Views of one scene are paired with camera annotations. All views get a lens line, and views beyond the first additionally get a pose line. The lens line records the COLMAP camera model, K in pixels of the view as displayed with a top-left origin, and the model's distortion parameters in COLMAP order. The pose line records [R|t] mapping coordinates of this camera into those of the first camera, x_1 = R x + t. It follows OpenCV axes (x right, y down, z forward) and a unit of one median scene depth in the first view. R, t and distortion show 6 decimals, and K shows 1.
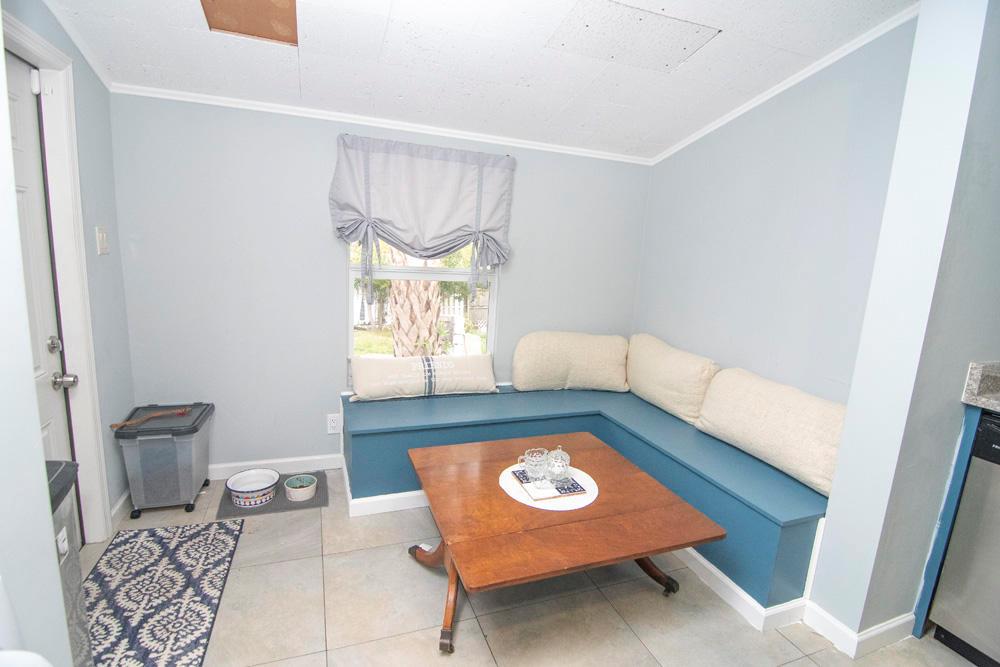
lens RADIAL K [[483.3, 0, 504.7], [0, 483.3, 339.6], [0, 0, 1]] dist [-0.012391, -0.006198]
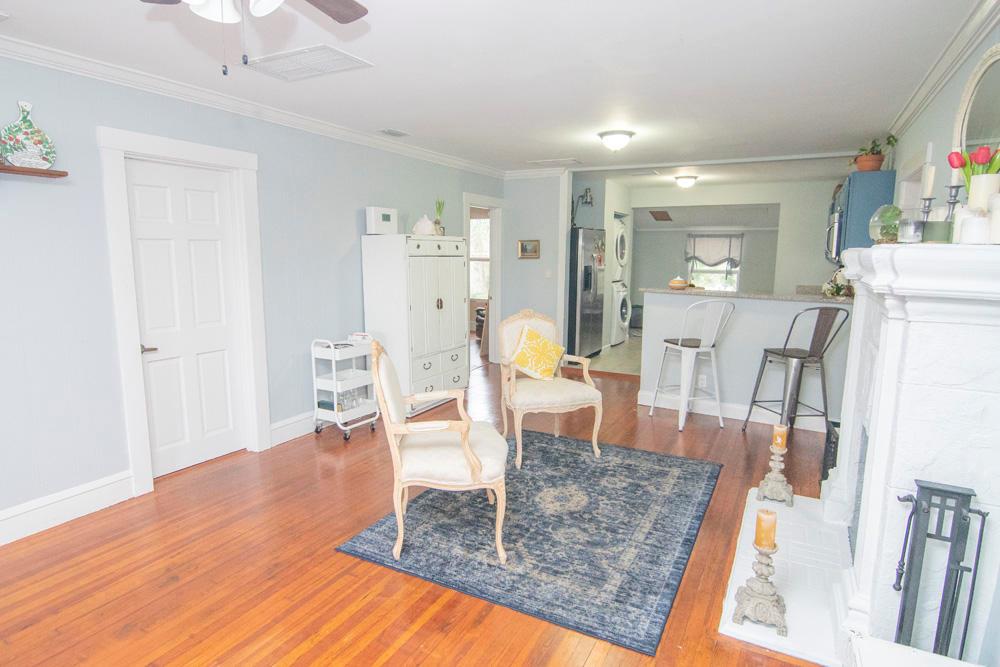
lens RADIAL K [[548.3, 0, 499.1], [0, 548.3, 332.2], [0, 0, 1]] dist [-0.022836, -0.002571]
pose [[0.645842, 0.056521, -0.761376, 1.792203], [-0.111548, 0.993540, -0.020866, 0.522831], [0.755278, 0.098406, 0.647975, -2.503665]]
